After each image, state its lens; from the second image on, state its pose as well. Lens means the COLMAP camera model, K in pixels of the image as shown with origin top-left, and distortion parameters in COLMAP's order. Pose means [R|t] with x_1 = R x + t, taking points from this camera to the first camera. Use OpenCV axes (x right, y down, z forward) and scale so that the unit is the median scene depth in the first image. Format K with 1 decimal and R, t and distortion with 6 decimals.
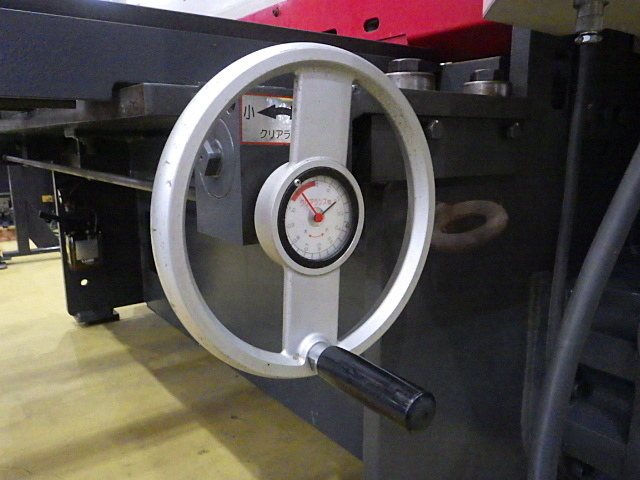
lens RADIAL K [[525.8, 0, 320.0], [0, 525.8, 240.0], [0, 0, 1]] dist [-0.001908, -0.003946]
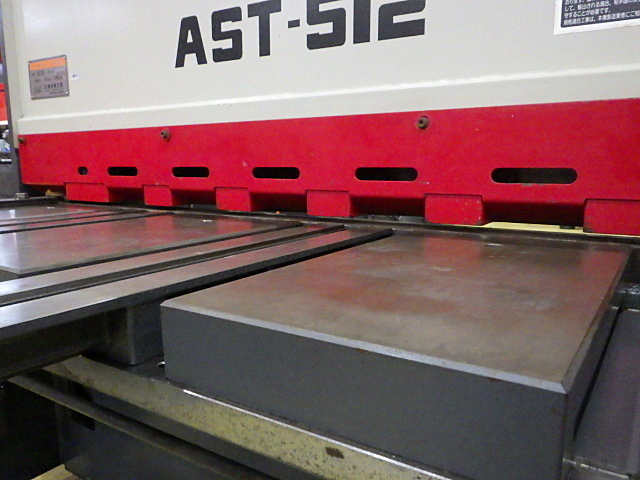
lens RADIAL K [[525.8, 0, 320.0], [0, 525.8, 240.0], [0, 0, 1]] dist [-0.001908, -0.003946]
pose [[0.943985, -0.050718, 0.326067, -0.369629], [0.065261, 0.997295, -0.033811, -0.224998], [-0.323471, 0.053197, 0.944742, 0.348169]]
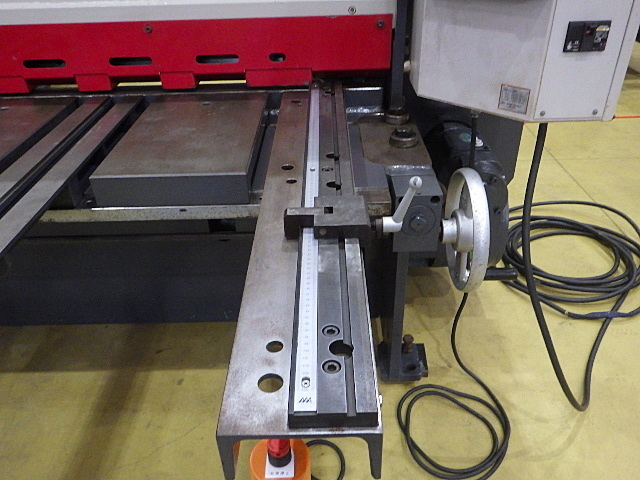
lens RADIAL K [[525.8, 0, 320.0], [0, 525.8, 240.0], [0, 0, 1]] dist [-0.001908, -0.003946]
pose [[0.600980, -0.441919, 0.665981, -0.673156], [0.176731, 0.886092, 0.428494, -0.374957], [-0.779480, -0.139817, 0.610625, -0.013698]]
